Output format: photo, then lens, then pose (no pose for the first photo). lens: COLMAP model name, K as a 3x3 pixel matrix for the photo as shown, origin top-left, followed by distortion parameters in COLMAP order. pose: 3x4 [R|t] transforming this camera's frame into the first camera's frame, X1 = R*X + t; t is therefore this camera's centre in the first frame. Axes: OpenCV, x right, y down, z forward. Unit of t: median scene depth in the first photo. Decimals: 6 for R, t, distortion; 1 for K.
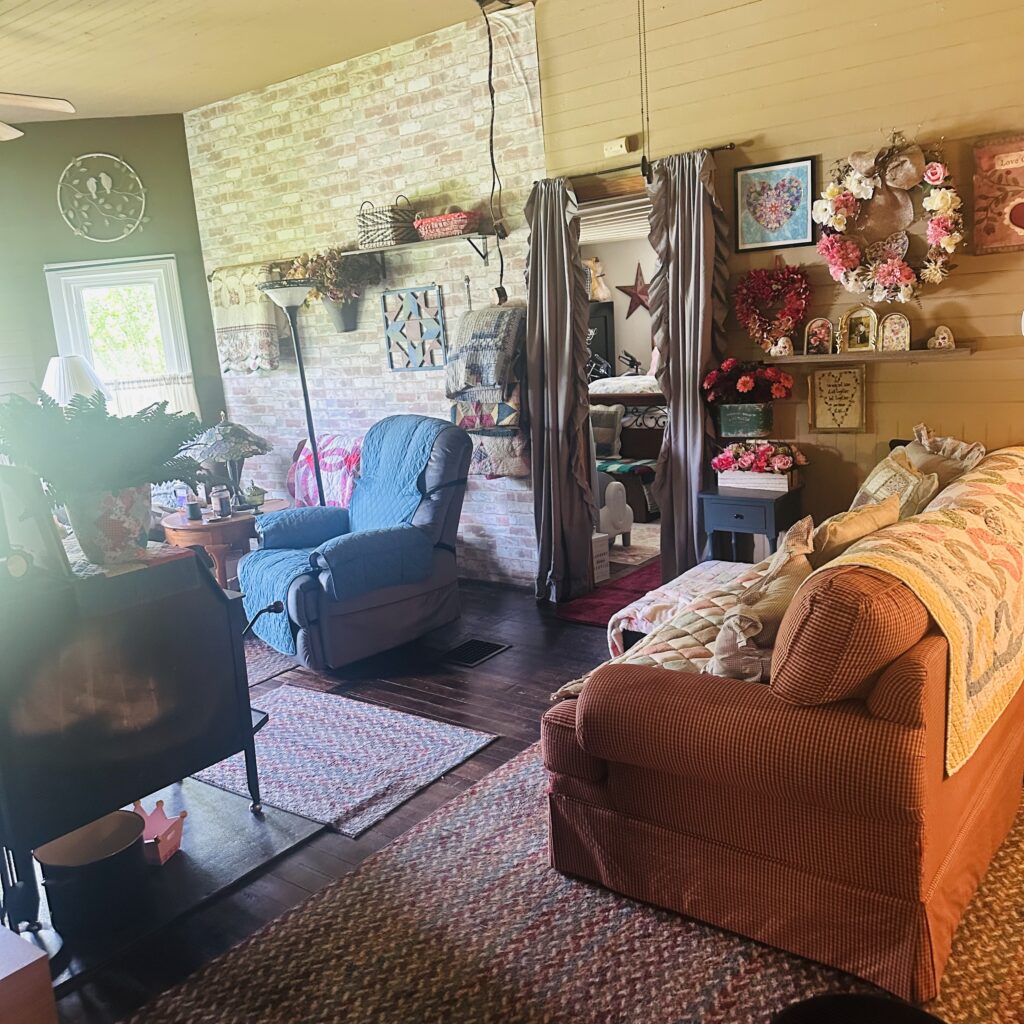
lens RADIAL K [[955.7, 0, 514.0], [0, 955.7, 500.8], [0, 0, 1]] dist [0.175920, -0.348305]
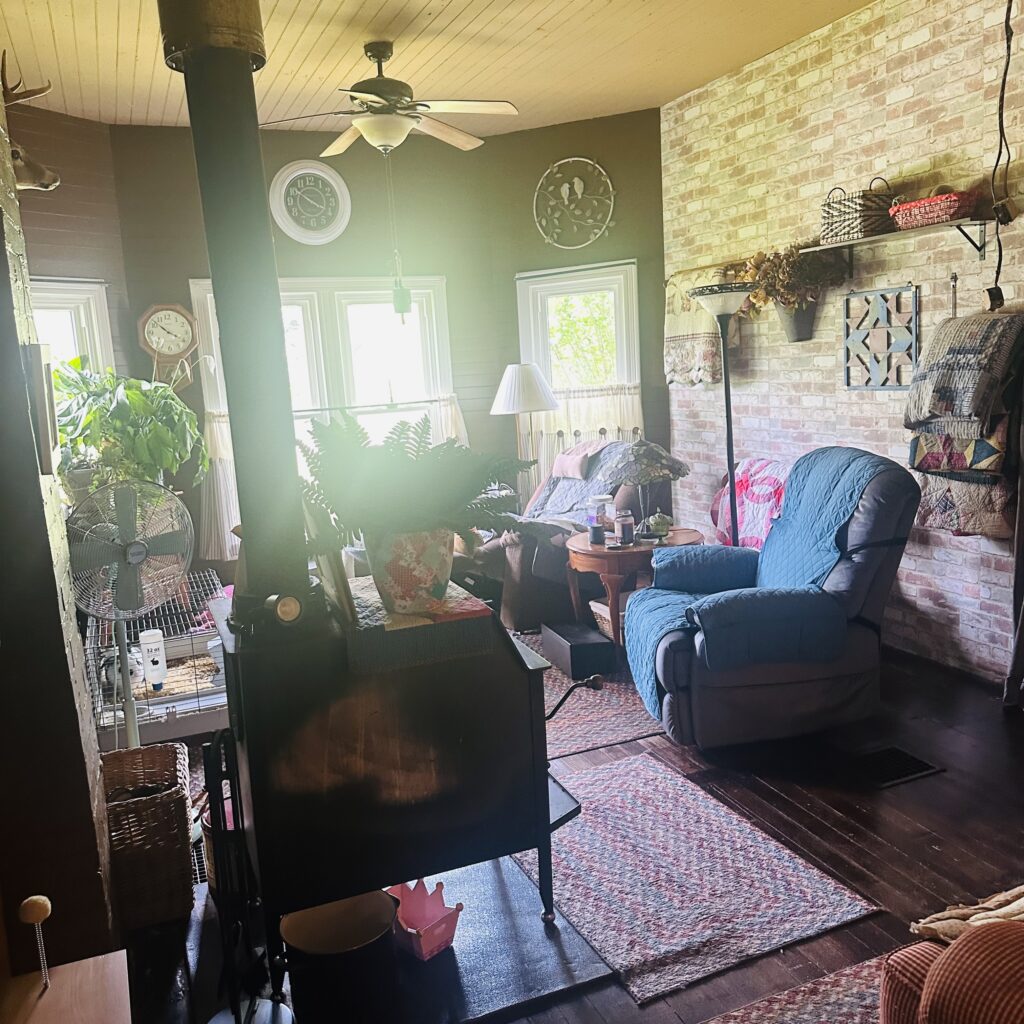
lens RADIAL K [[955.7, 0, 514.0], [0, 955.7, 500.8], [0, 0, 1]] dist [0.175920, -0.348305]
pose [[0.862481, 0.101036, -0.495902, 0.054640], [-0.099666, 0.994589, 0.029300, -0.038732], [0.496179, 0.024154, 0.867884, 0.146098]]
